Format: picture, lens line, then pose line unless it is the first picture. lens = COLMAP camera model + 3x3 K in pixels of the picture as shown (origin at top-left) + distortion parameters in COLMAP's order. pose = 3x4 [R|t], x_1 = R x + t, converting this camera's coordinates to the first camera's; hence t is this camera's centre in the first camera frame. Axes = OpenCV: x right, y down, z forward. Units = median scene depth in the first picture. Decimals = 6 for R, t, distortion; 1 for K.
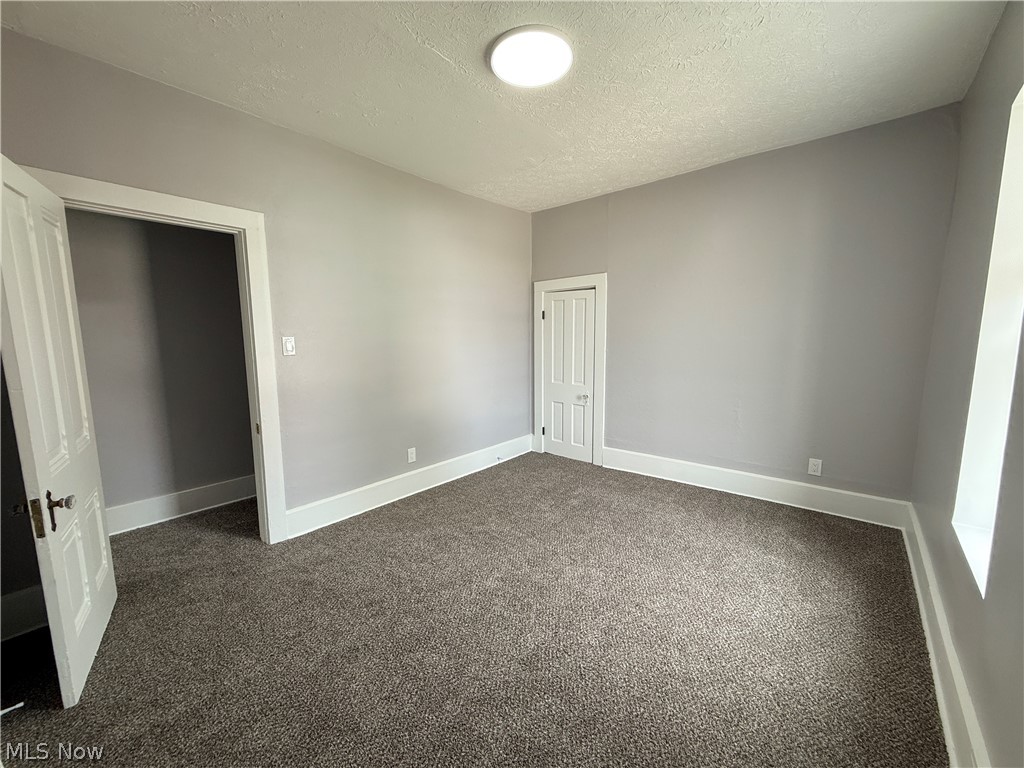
lens RADIAL K [[409.2, 0, 509.2], [0, 409.2, 385.9], [0, 0, 1]] dist [-0.001402, -0.000178]
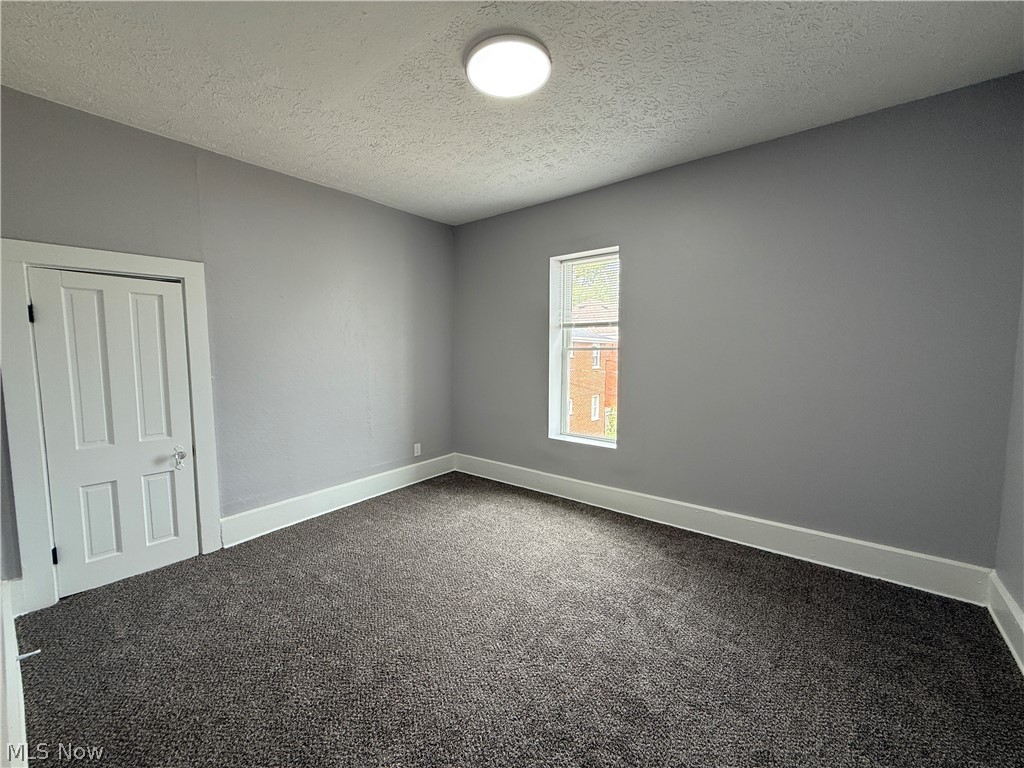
lens RADIAL K [[409.2, 0, 509.2], [0, 409.2, 385.9], [0, 0, 1]] dist [-0.001402, -0.000178]
pose [[-0.046526, -0.076808, 0.995960, -0.472531], [0.130946, 0.987967, 0.082309, -0.065857], [-0.990297, 0.134247, -0.035908, 0.551486]]
